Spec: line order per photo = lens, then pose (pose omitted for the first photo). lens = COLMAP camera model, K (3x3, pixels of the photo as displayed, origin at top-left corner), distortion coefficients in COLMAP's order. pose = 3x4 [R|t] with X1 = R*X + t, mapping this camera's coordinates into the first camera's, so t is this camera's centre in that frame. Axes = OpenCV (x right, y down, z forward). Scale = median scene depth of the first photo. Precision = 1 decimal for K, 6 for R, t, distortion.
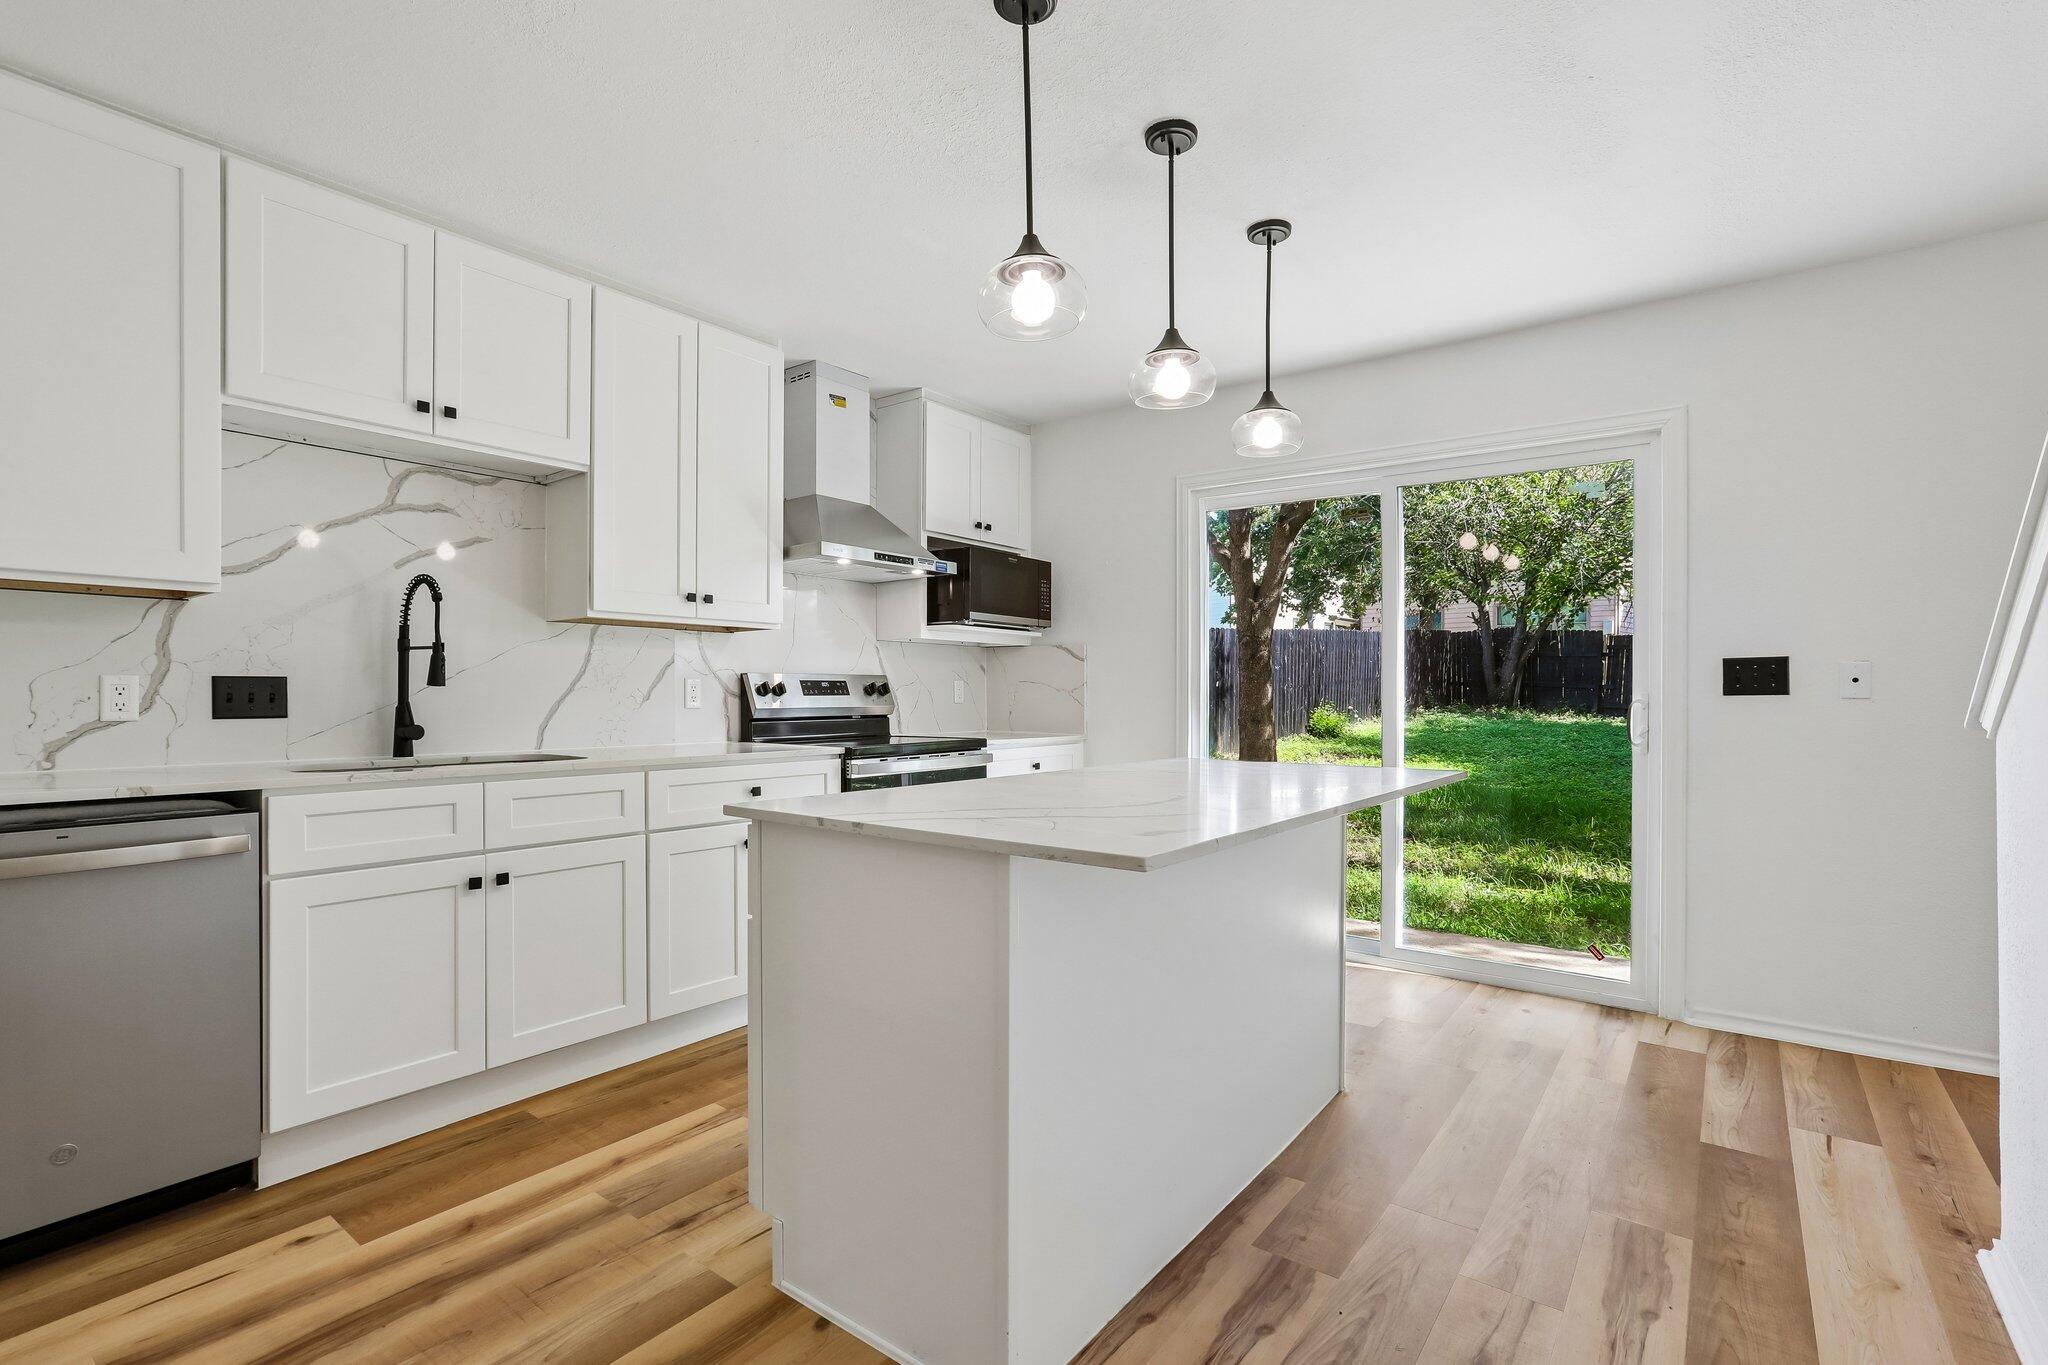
lens RADIAL K [[946.1, 0, 1038.6], [0, 946.1, 674.9], [0, 0, 1]] dist [-0.042848, 0.001221]
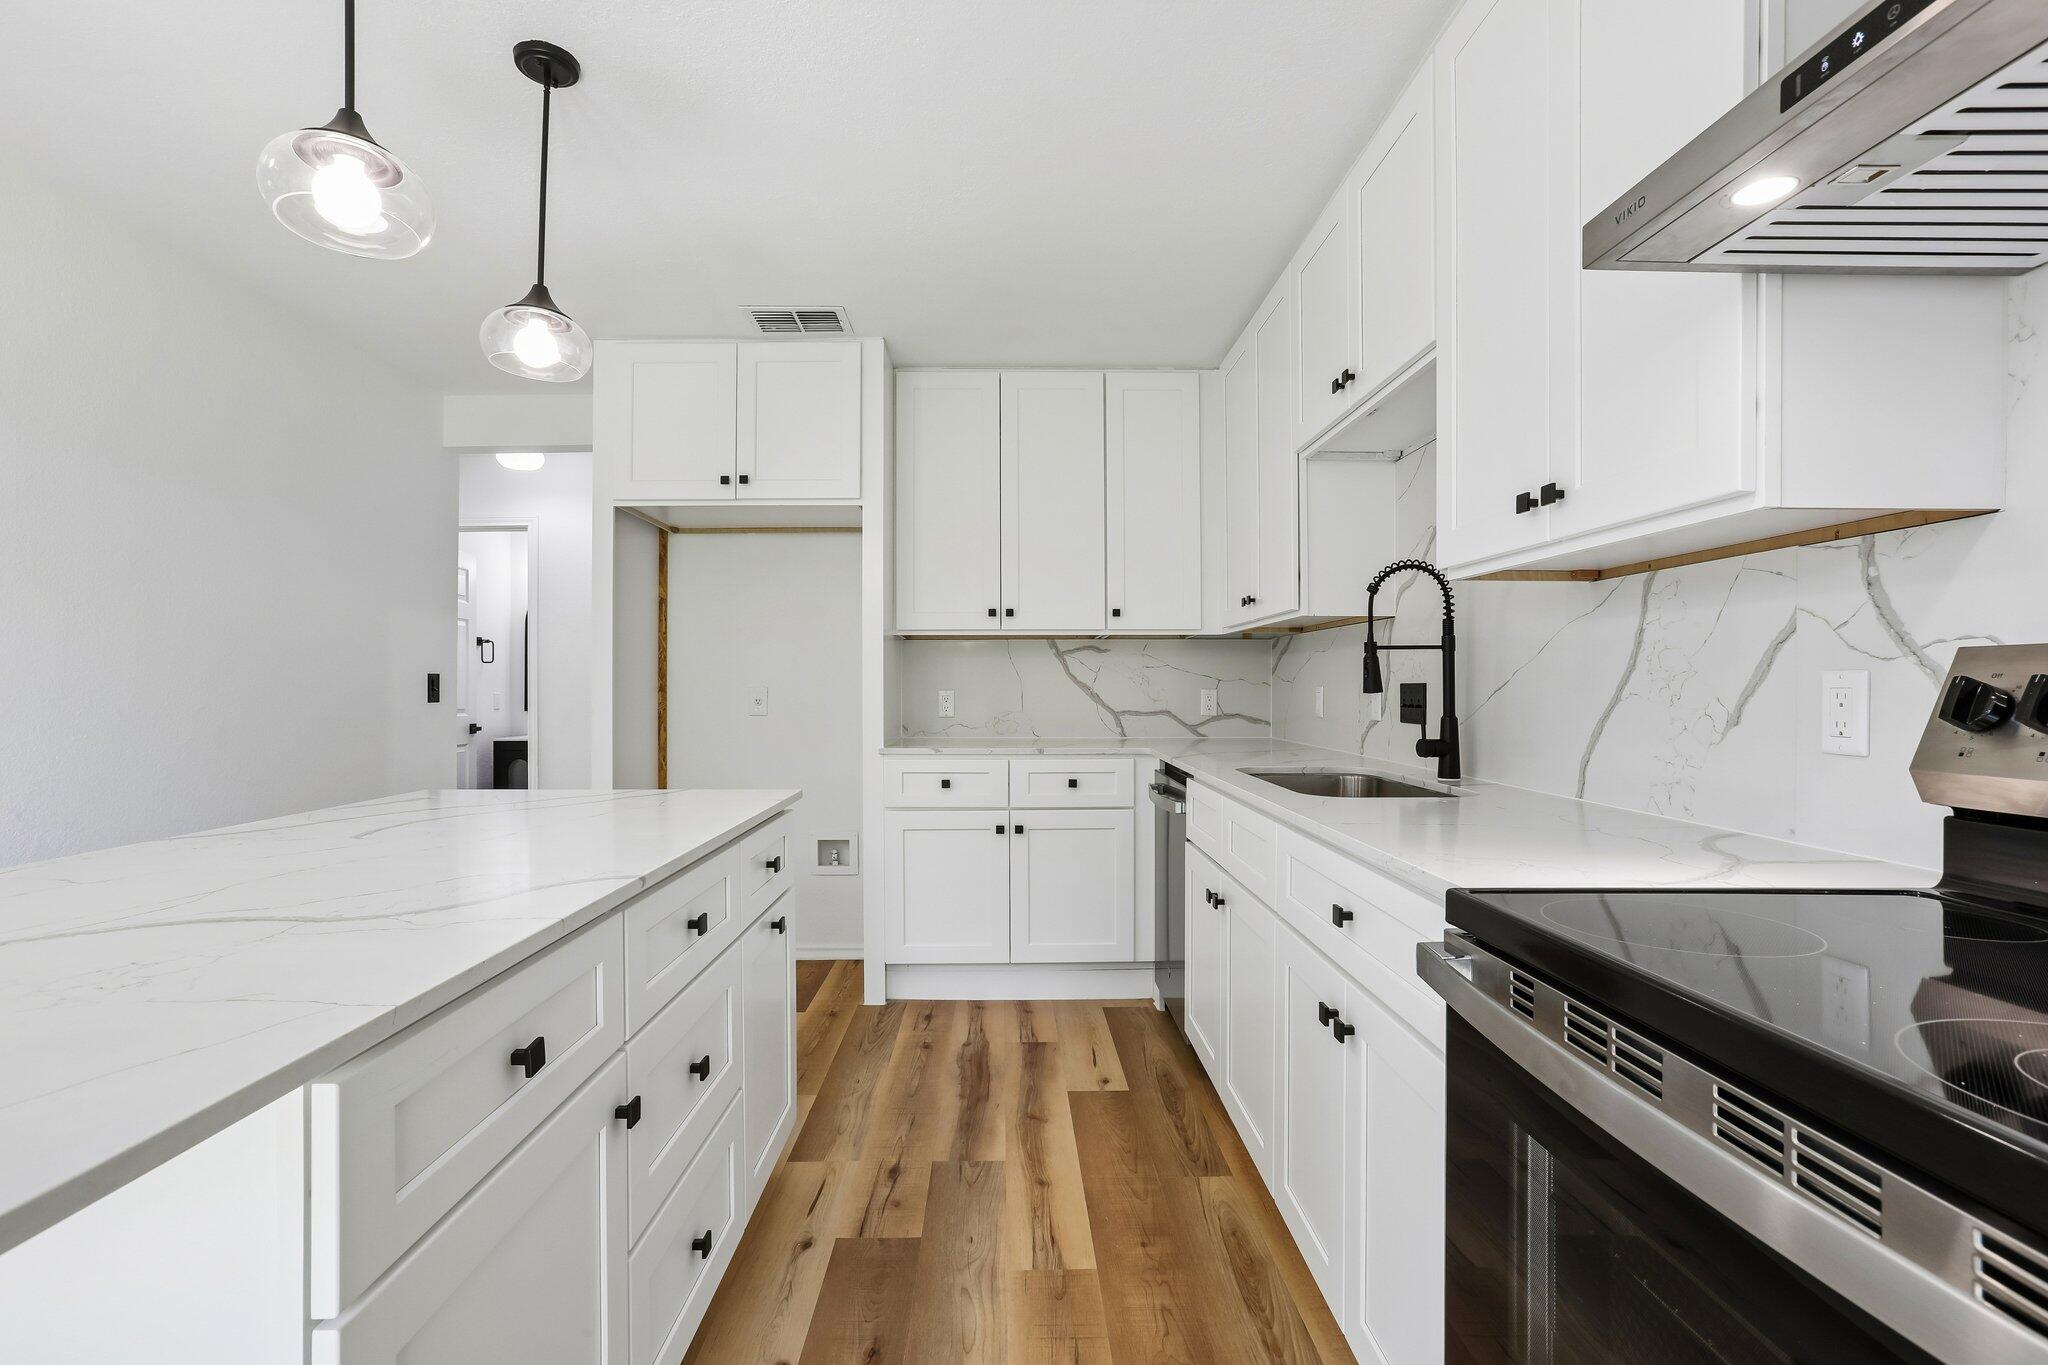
lens RADIAL K [[946.1, 0, 1019.1], [0, 946.1, 686.5], [0, 0, 1]] dist [-0.042848, 0.001221]
pose [[-0.803217, 0.004301, -0.595671, 0.139087], [0.017082, 0.999729, -0.015814, 0.014963], [0.595441, -0.022878, -0.803073, 1.639339]]
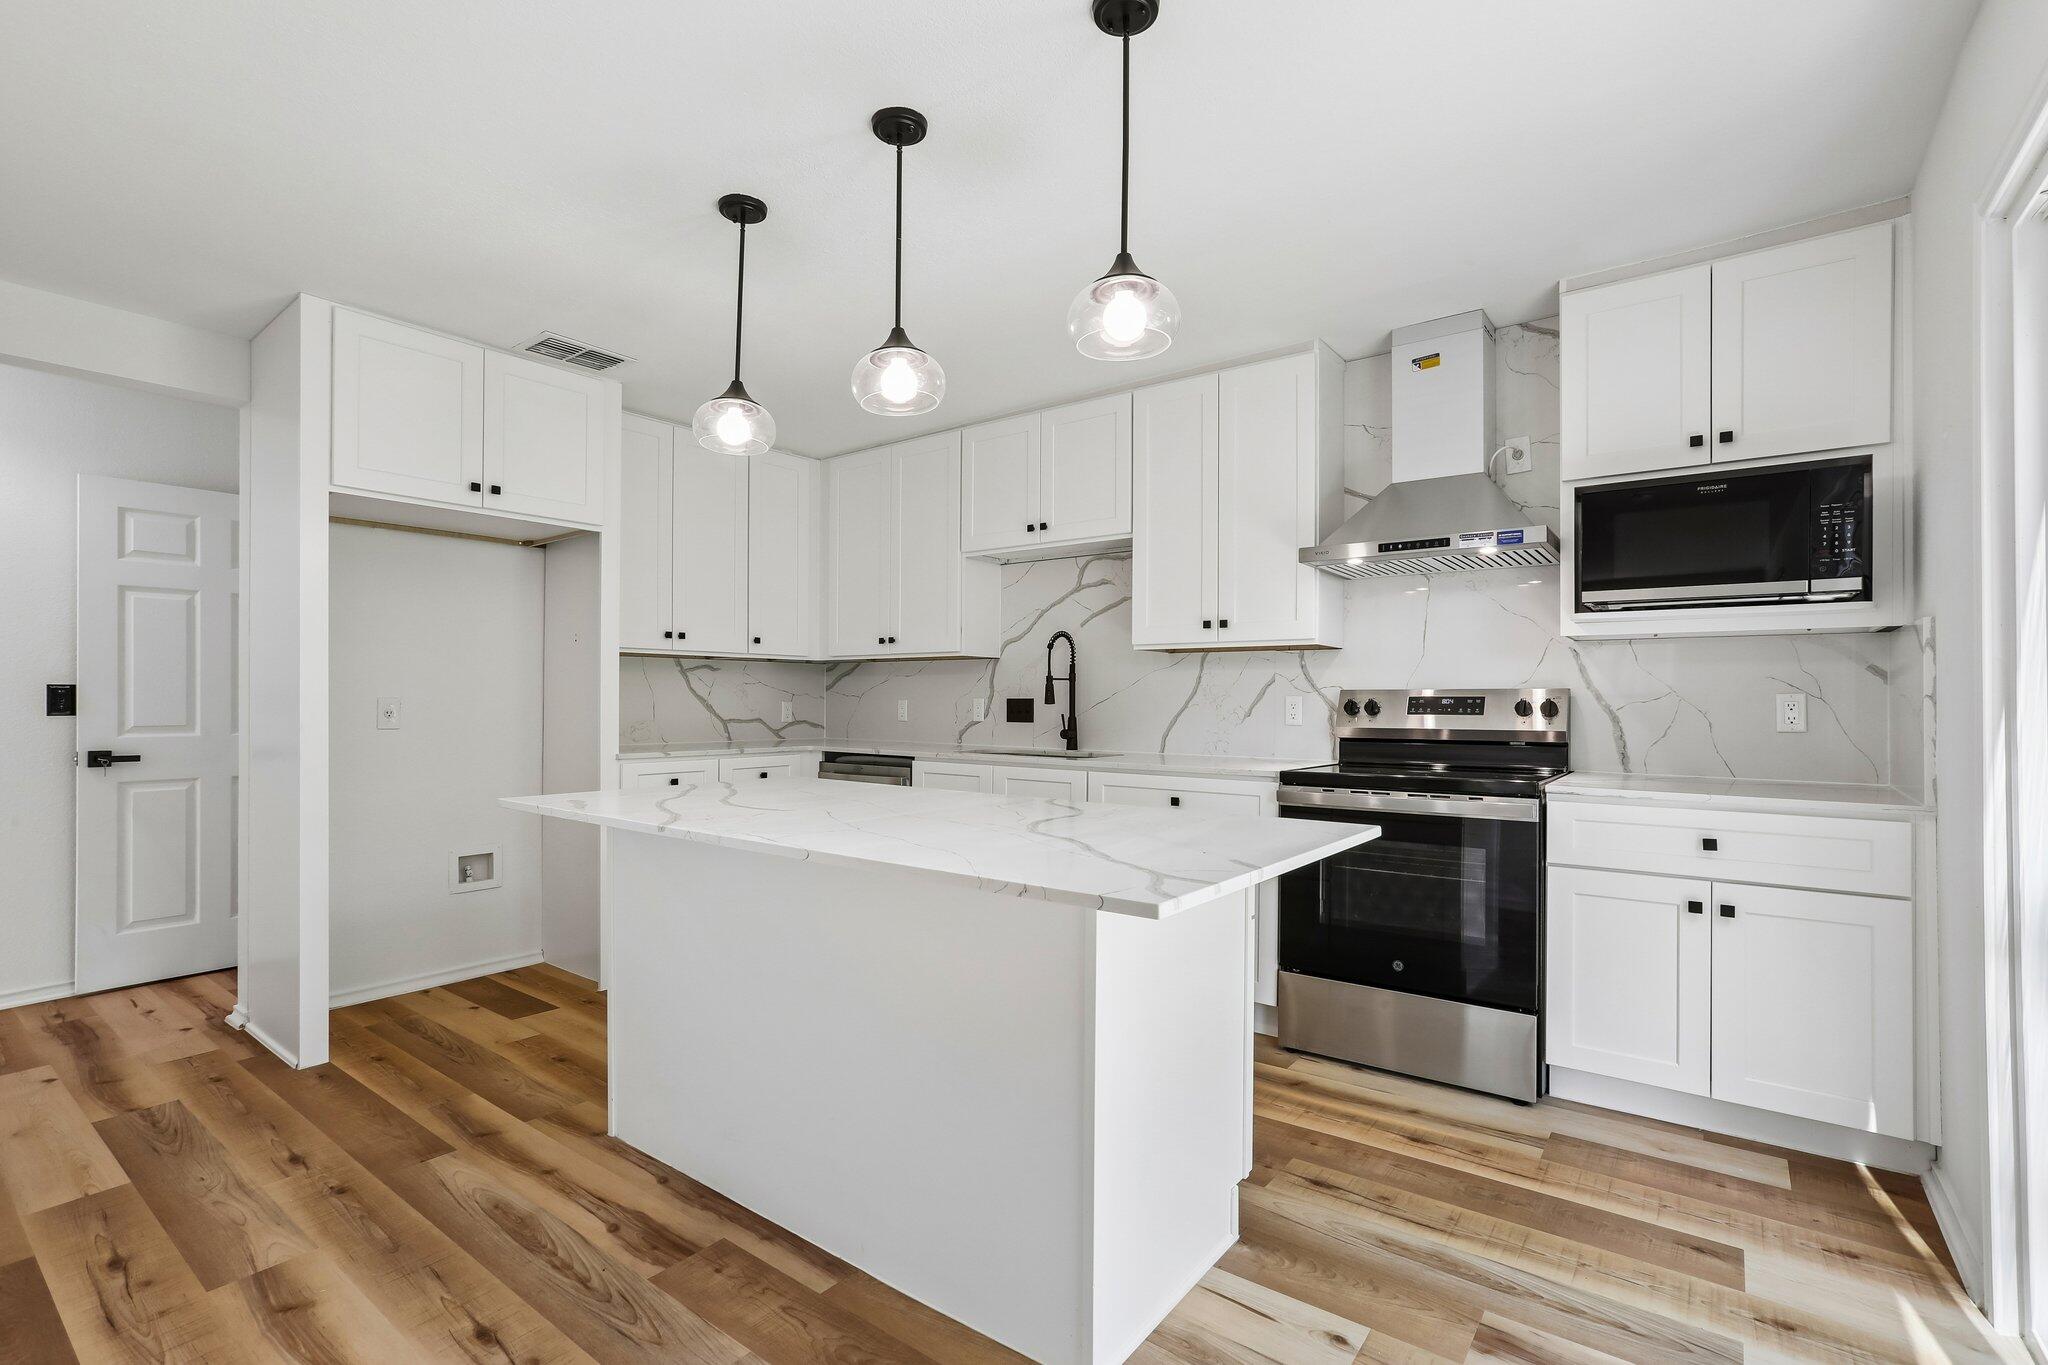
lens RADIAL K [[946.1, 0, 1043.7], [0, 946.1, 699.0], [0, 0, 1]] dist [-0.042848, 0.001221]
pose [[-0.002144, 0.002148, -0.999995, 1.016960], [0.018161, 0.999833, 0.002108, -0.000433], [0.999833, -0.018156, -0.002183, 1.087074]]
